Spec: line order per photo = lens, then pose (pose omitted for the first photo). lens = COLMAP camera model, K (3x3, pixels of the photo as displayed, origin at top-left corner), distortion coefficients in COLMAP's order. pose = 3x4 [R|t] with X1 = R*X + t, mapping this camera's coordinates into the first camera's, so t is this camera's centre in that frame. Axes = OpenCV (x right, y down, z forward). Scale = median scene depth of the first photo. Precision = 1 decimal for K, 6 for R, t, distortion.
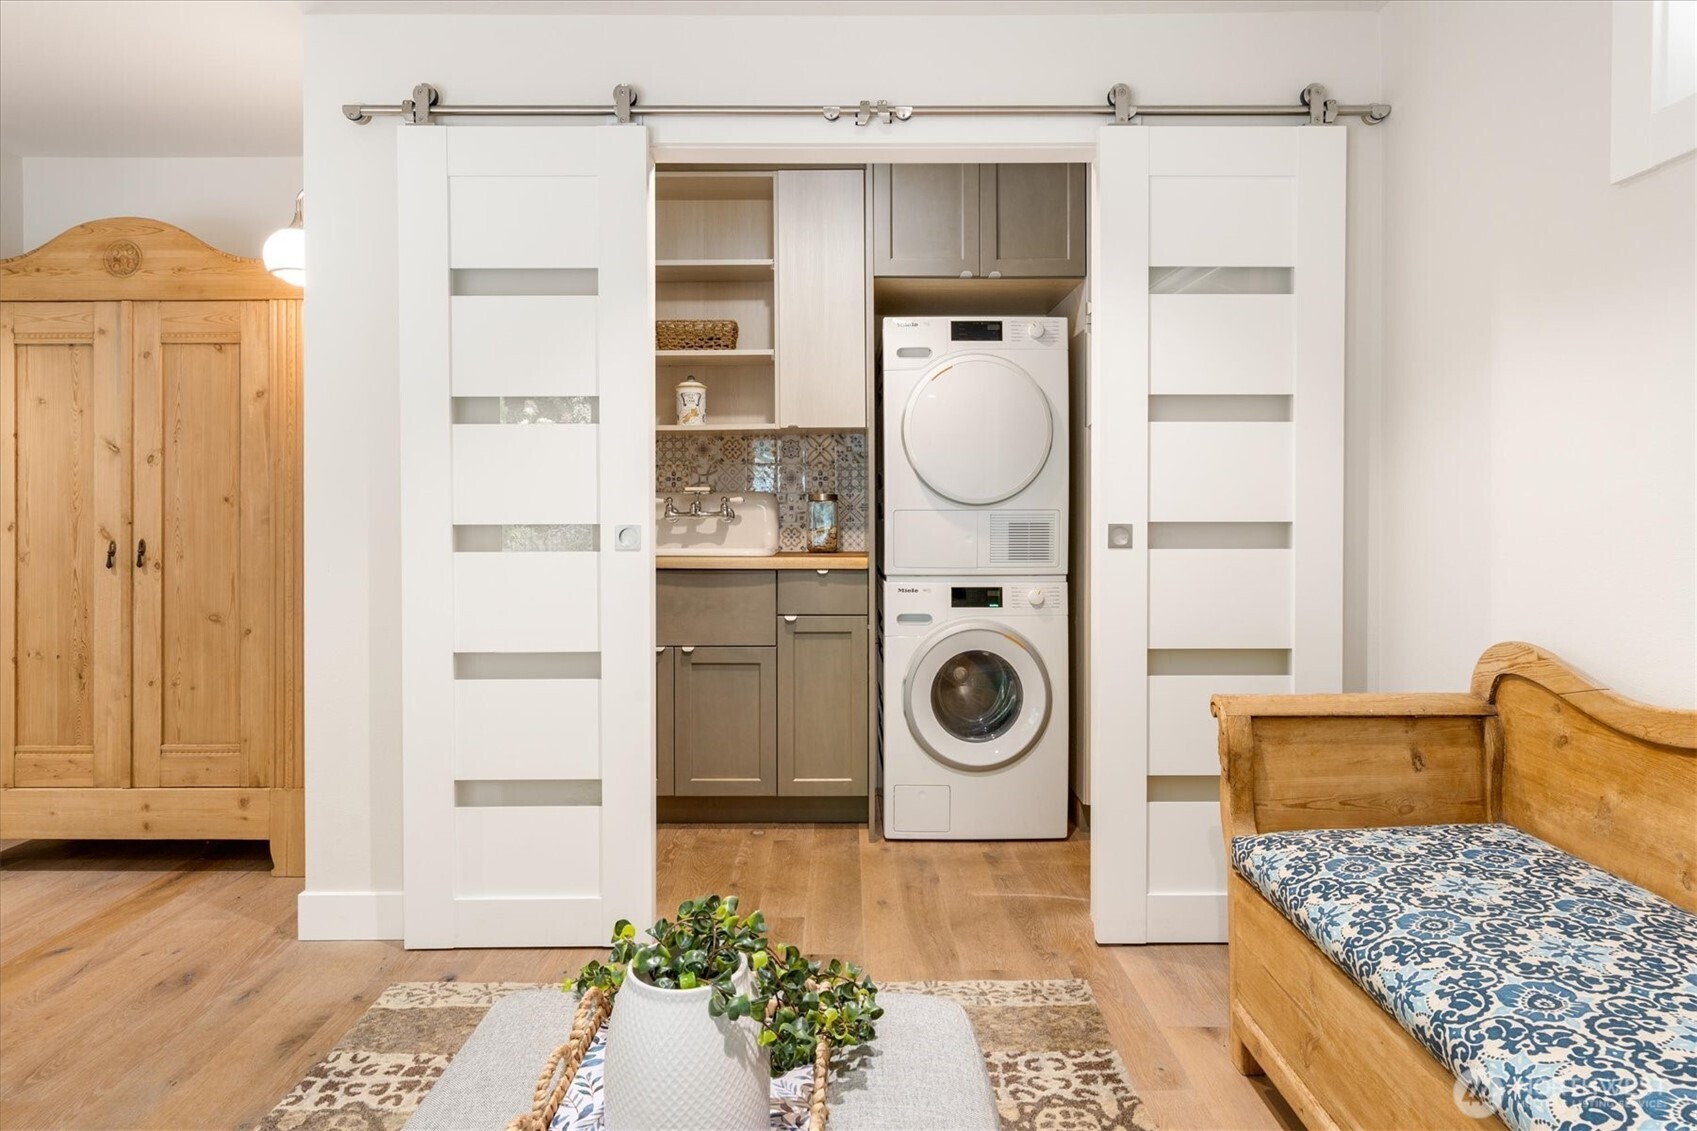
lens RADIAL K [[1052.5, 0, 850.2], [0, 1052.5, 498.2], [0, 0, 1]] dist [0.002126, 0.000784]
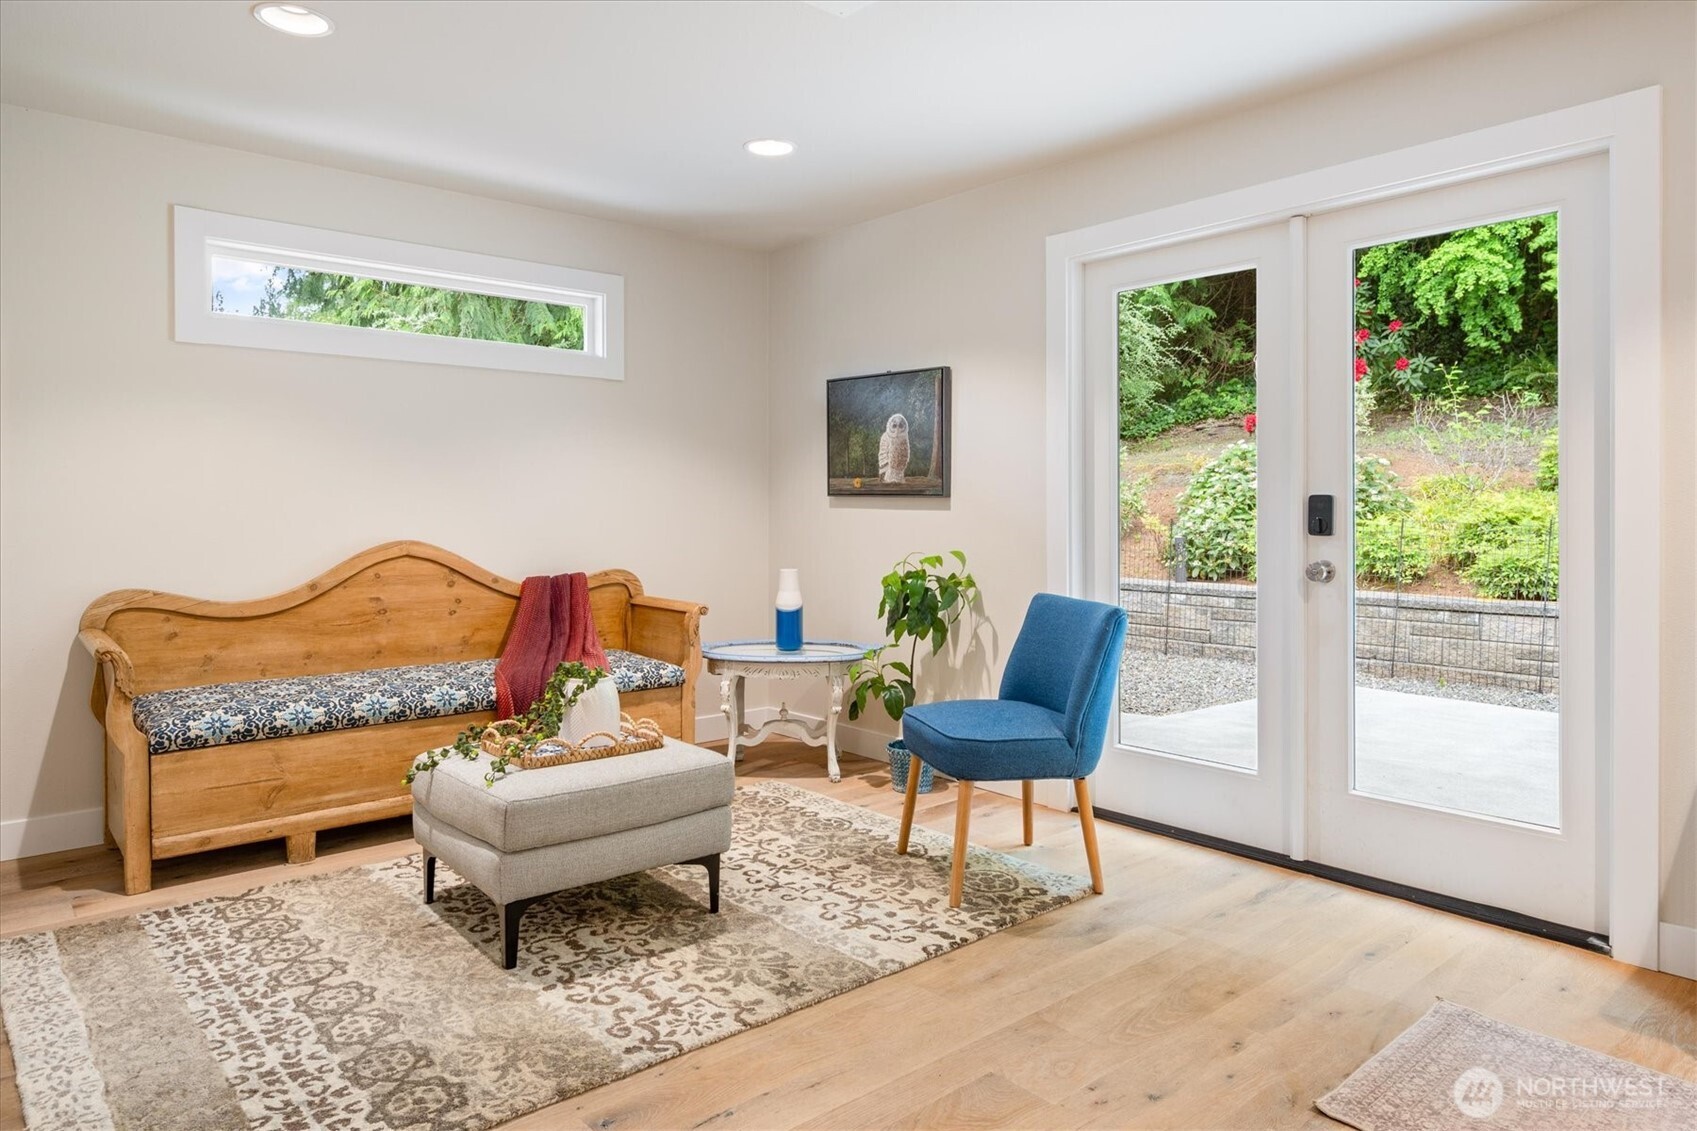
lens RADIAL K [[1052.5, 0, 850.2], [0, 1052.5, 498.2], [0, 0, 1]] dist [0.002126, 0.000784]
pose [[-0.641047, -0.001959, 0.767499, -1.632296], [0.007350, 0.999935, 0.008691, -0.017357], [-0.767467, 0.011213, -0.640991, 1.376985]]
